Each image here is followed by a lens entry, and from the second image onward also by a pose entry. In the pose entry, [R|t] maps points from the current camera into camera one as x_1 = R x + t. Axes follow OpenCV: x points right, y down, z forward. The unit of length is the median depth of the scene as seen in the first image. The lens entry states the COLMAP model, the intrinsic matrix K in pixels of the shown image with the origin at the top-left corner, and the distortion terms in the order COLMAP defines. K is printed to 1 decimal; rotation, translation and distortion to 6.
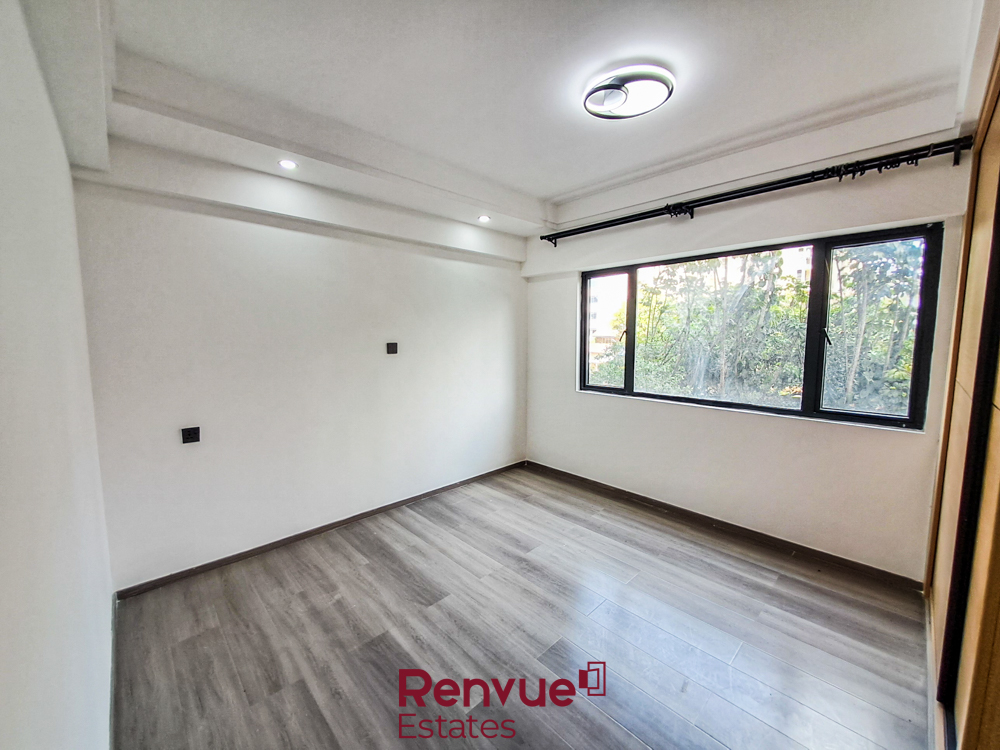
lens RADIAL K [[398.8, 0, 499.3], [0, 398.8, 376.0], [0, 0, 1]] dist [0.002918, -0.000516]
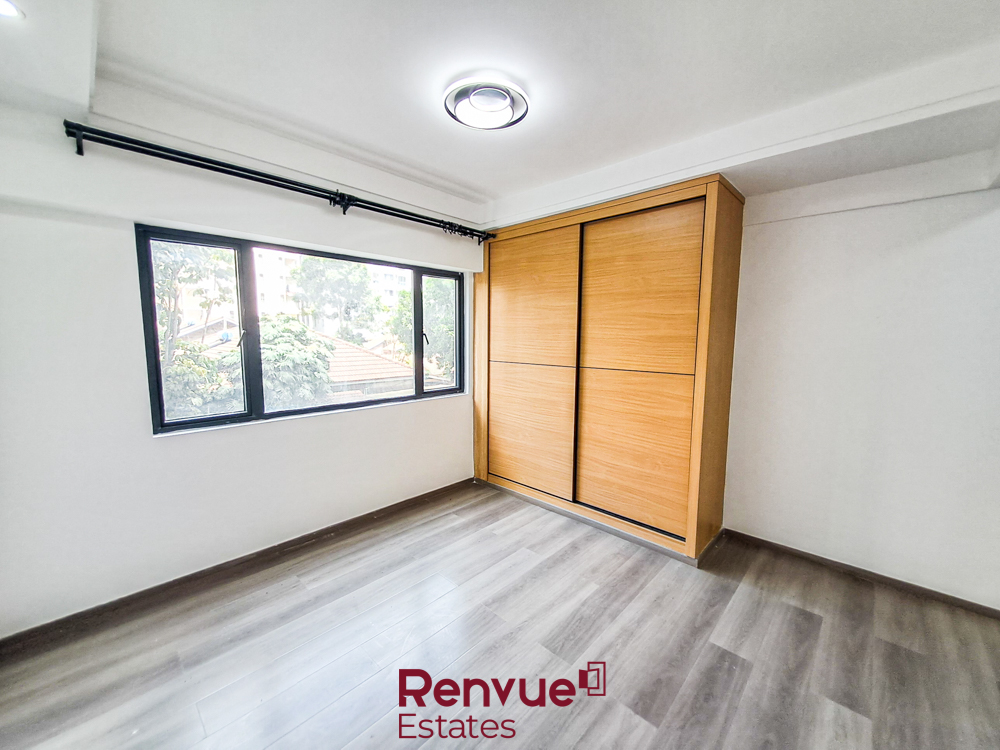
lens RADIAL K [[398.8, 0, 498.7], [0, 398.8, 374.6], [0, 0, 1]] dist [0.002918, -0.000516]
pose [[-0.054553, -0.102893, 0.993195, -0.490280], [0.094960, 0.989634, 0.107740, -0.083061], [-0.993985, 0.100191, -0.044217, 0.685022]]
